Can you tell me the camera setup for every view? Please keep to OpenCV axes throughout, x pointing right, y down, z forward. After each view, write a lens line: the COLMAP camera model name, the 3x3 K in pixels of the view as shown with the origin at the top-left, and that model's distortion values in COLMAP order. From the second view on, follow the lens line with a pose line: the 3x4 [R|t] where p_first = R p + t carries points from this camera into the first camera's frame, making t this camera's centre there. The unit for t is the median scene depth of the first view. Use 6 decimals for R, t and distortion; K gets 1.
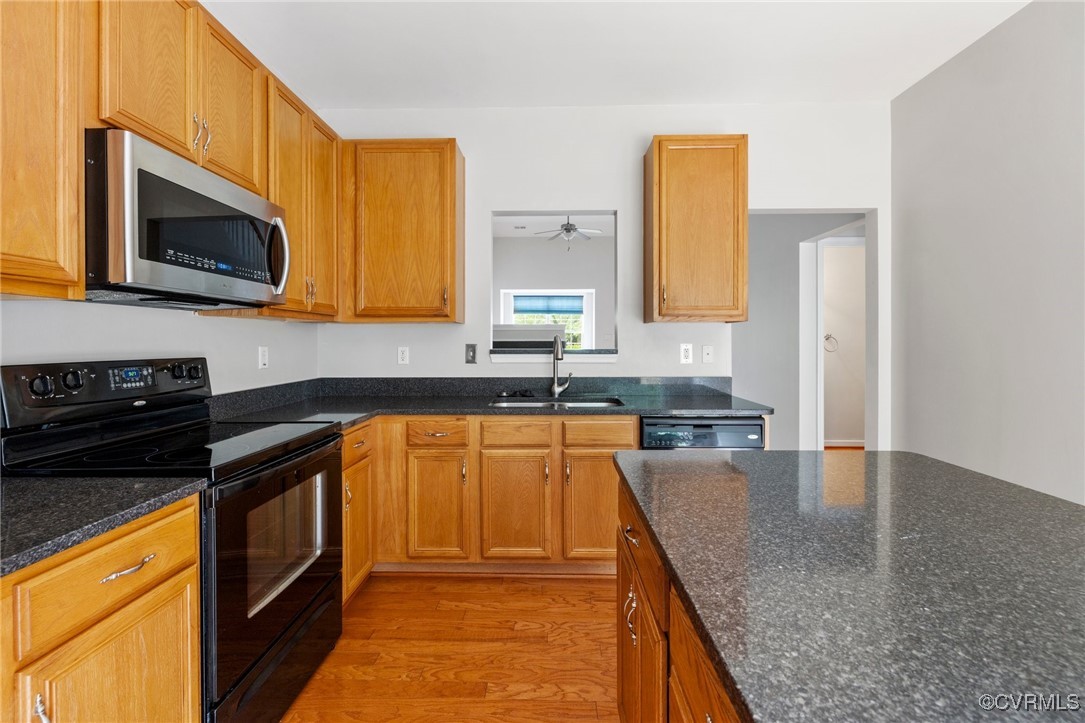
lens RADIAL K [[471.8, 0, 538.5], [0, 471.8, 344.4], [0, 0, 1]] dist [-0.000936, 0.000558]
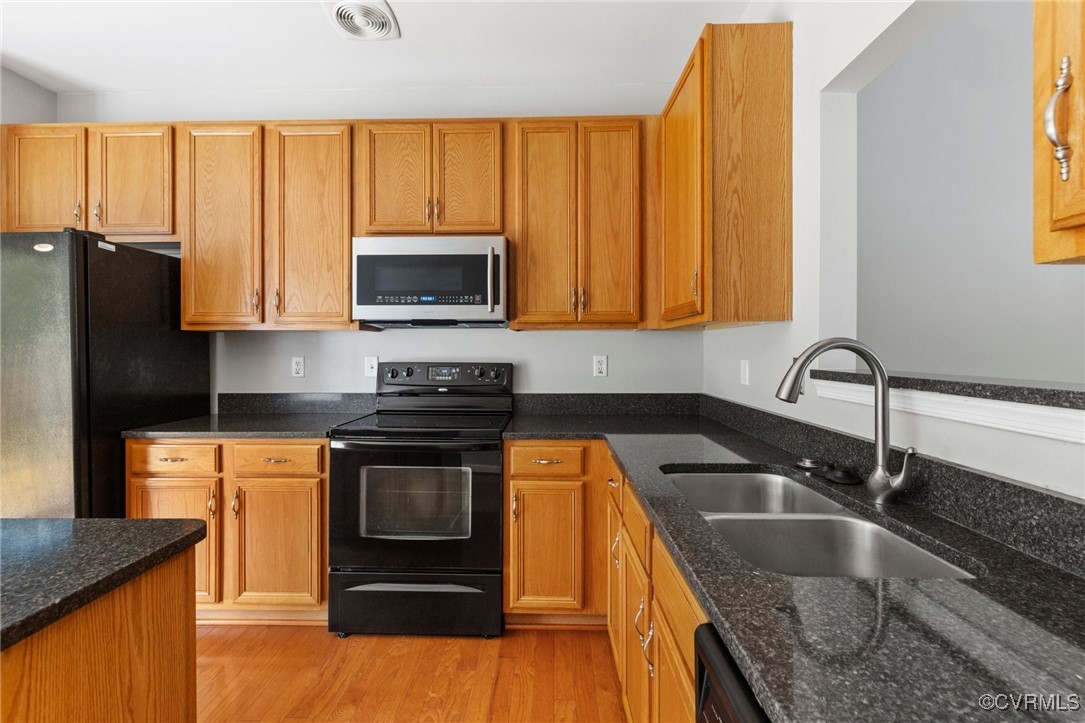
lens RADIAL K [[471.8, 0, 541.1], [0, 471.8, 350.5], [0, 0, 1]] dist [-0.000936, 0.000558]
pose [[0.006563, 0.001248, -0.999978, 0.731322], [-0.003600, 0.999993, 0.001224, -0.011324], [0.999972, 0.003592, 0.006567, 1.287236]]
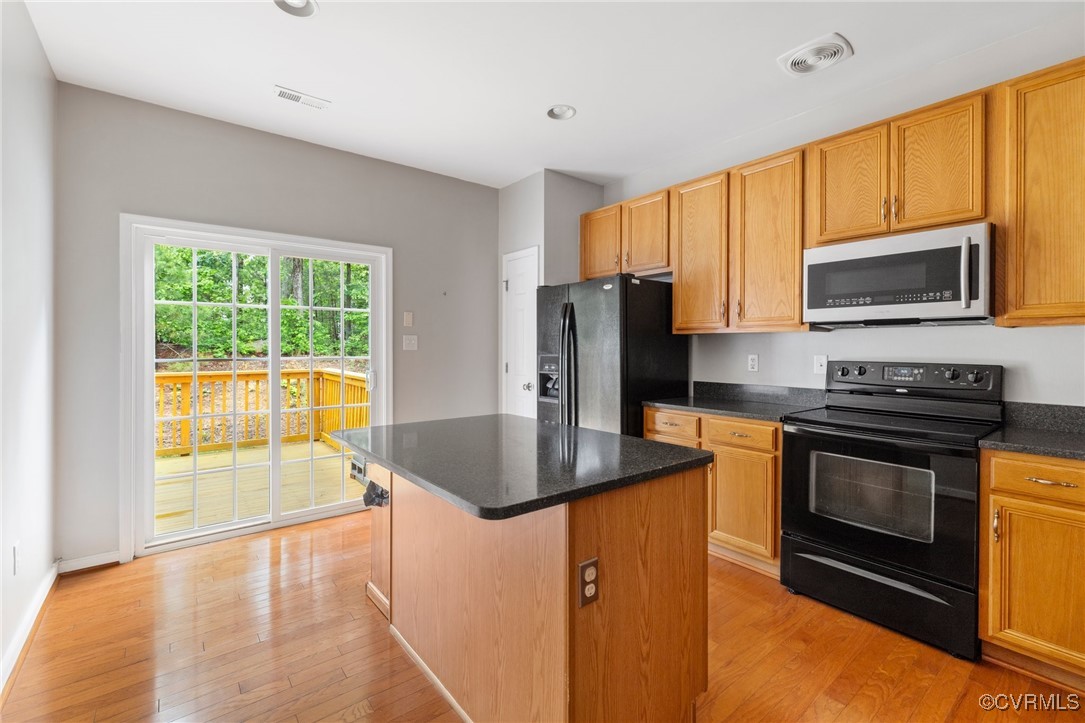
lens RADIAL K [[471.8, 0, 539.1], [0, 471.8, 348.0], [0, 0, 1]] dist [-0.000936, 0.000558]
pose [[-0.765262, -0.003170, -0.643711, 1.029113], [-0.007975, 0.999958, 0.004556, -0.011931], [0.643670, 0.008620, -0.765255, 1.379940]]
